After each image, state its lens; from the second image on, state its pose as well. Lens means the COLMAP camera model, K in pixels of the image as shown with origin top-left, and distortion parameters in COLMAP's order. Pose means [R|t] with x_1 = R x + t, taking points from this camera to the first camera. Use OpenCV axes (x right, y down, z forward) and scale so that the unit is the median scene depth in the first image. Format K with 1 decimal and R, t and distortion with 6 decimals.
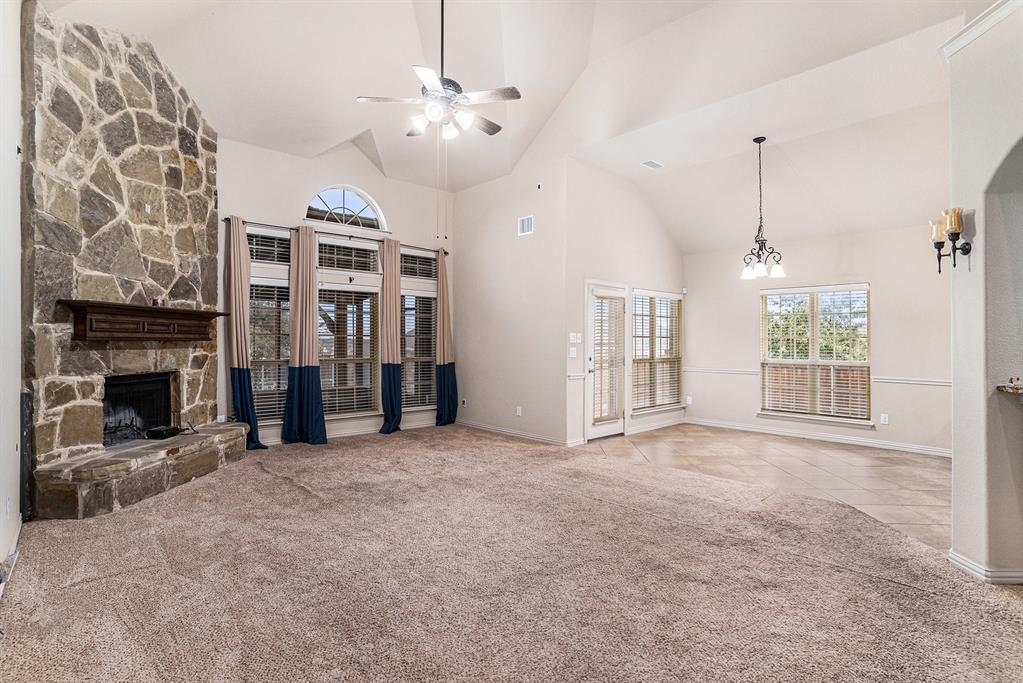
lens RADIAL K [[515.3, 0, 511.5], [0, 515.3, 341.5], [0, 0, 1]] dist [-0.075882, 0.052342]
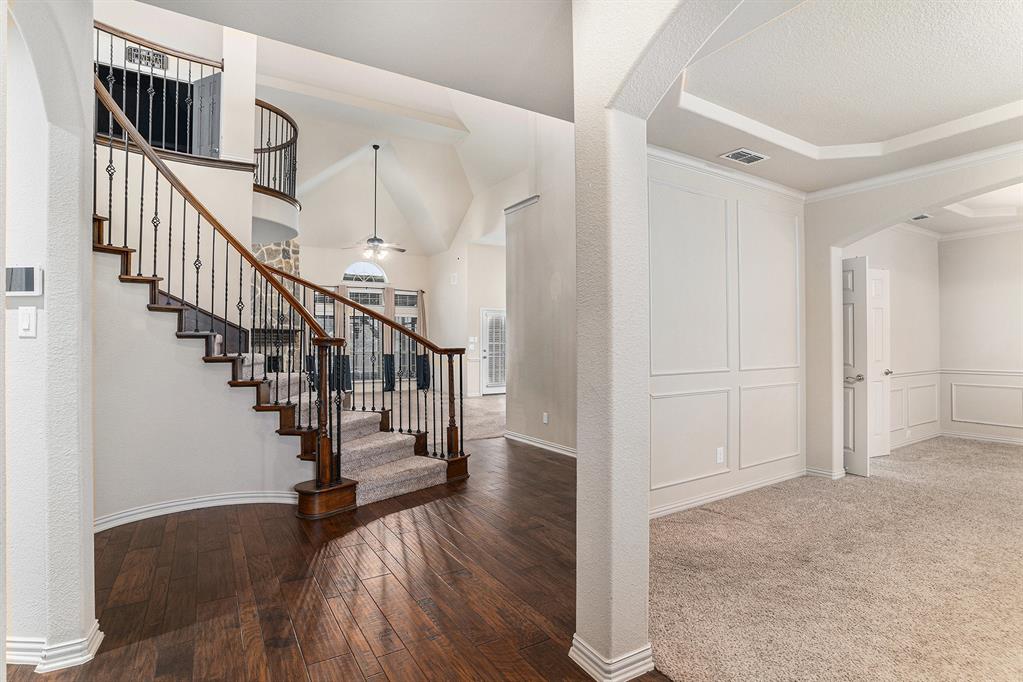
lens RADIAL K [[515.3, 0, 511.5], [0, 515.3, 341.0], [0, 0, 1]] dist [-0.075882, 0.052342]
pose [[0.980191, -0.010265, -0.197786, 0.884403], [0.008982, 0.999932, -0.007385, 0.018706], [0.197848, 0.005462, 0.980217, -1.147525]]
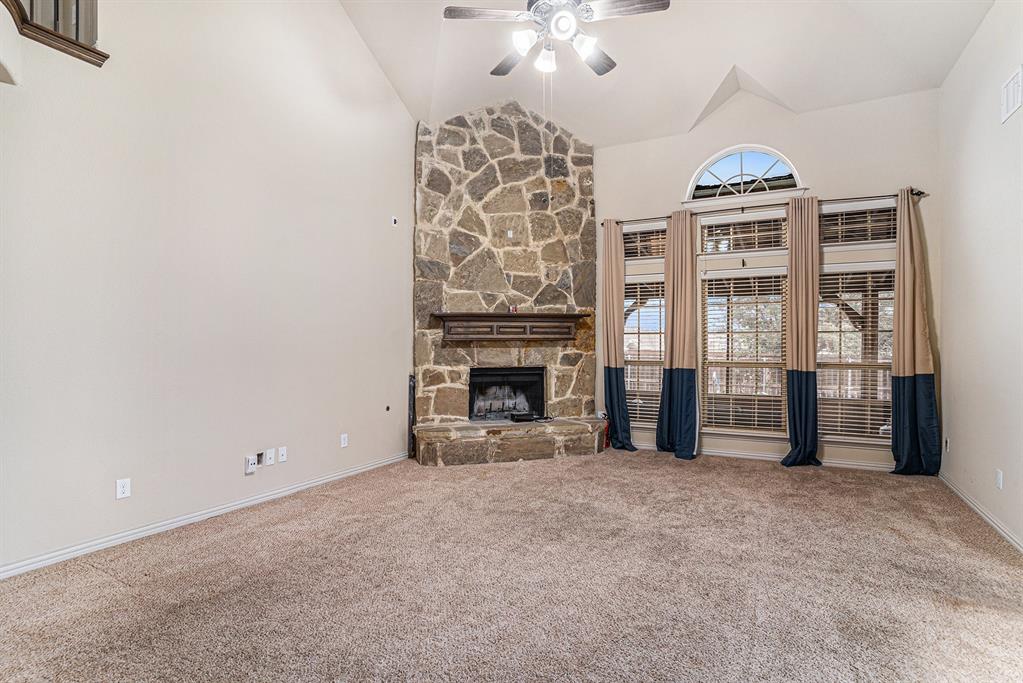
lens RADIAL K [[515.3, 0, 511.5], [0, 515.3, 341.5], [0, 0, 1]] dist [-0.075882, 0.052342]
pose [[0.312864, -0.002201, -0.949795, 0.481832], [0.005191, 0.999986, -0.000607, 0.001073], [0.949784, -0.004741, 0.312871, 0.611873]]
